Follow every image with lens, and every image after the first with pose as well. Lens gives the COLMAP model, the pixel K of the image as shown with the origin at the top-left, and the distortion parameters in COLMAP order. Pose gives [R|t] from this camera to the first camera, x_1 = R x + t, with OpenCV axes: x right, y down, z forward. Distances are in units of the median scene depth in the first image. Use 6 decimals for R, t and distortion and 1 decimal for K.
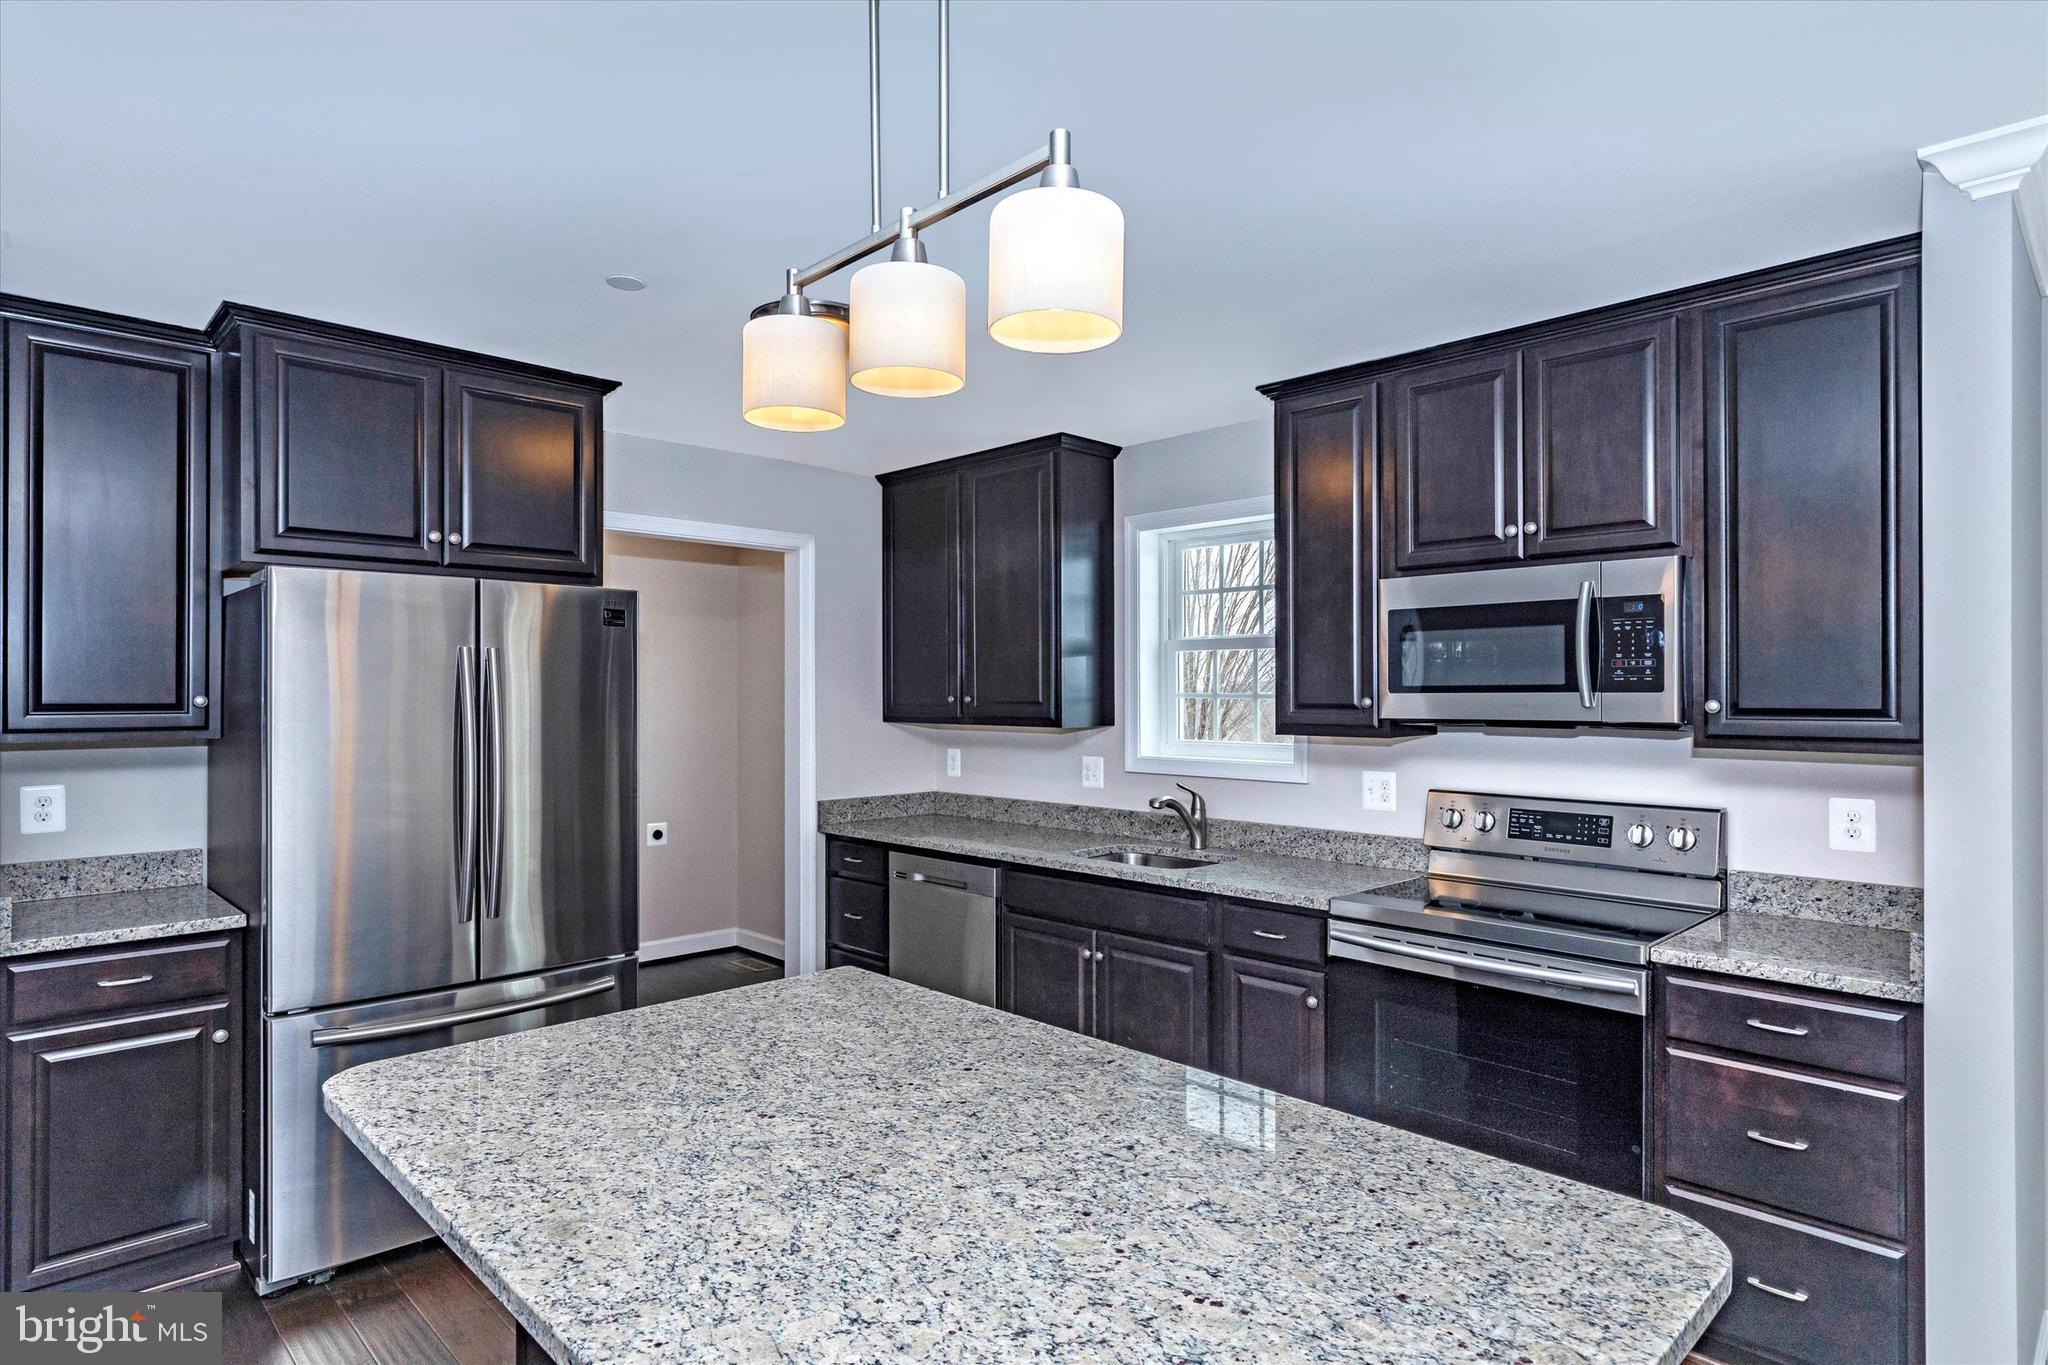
lens RADIAL K [[1100.4, 0, 1014.5], [0, 1100.4, 692.8], [0, 0, 1]] dist [0.010496, -0.002830]
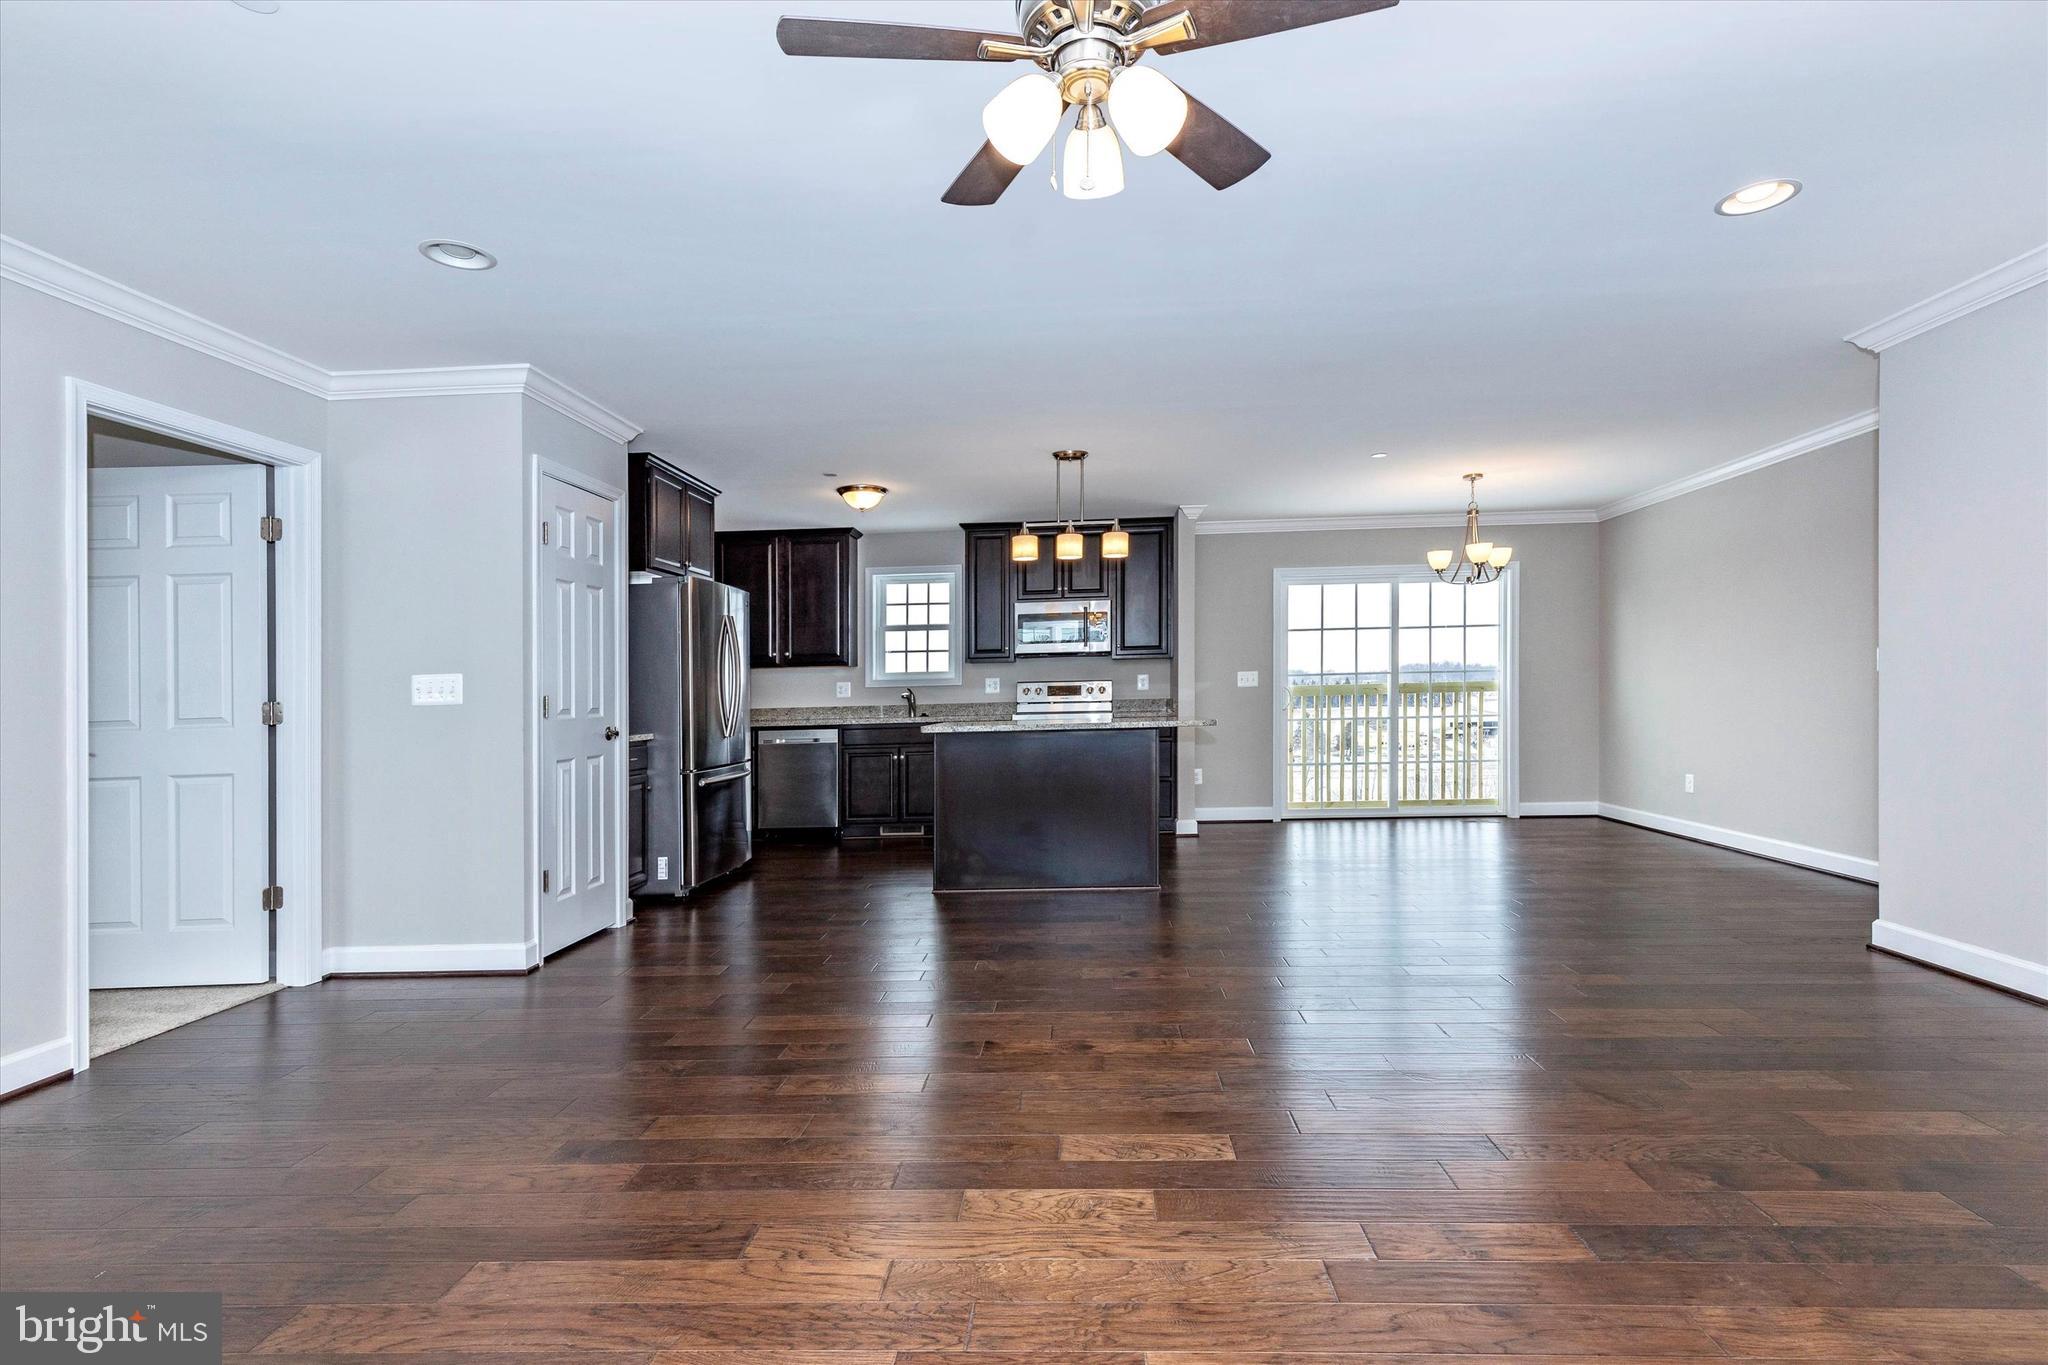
lens RADIAL K [[950.6, 0, 1058.6], [0, 950.6, 704.3], [0, 0, 1]] dist [0.014214, -0.002675]
pose [[0.732689, -0.026571, 0.680045, -1.226358], [0.026322, 0.999596, 0.010697, 0.130985], [-0.680055, 0.010063, 0.733092, -0.833308]]
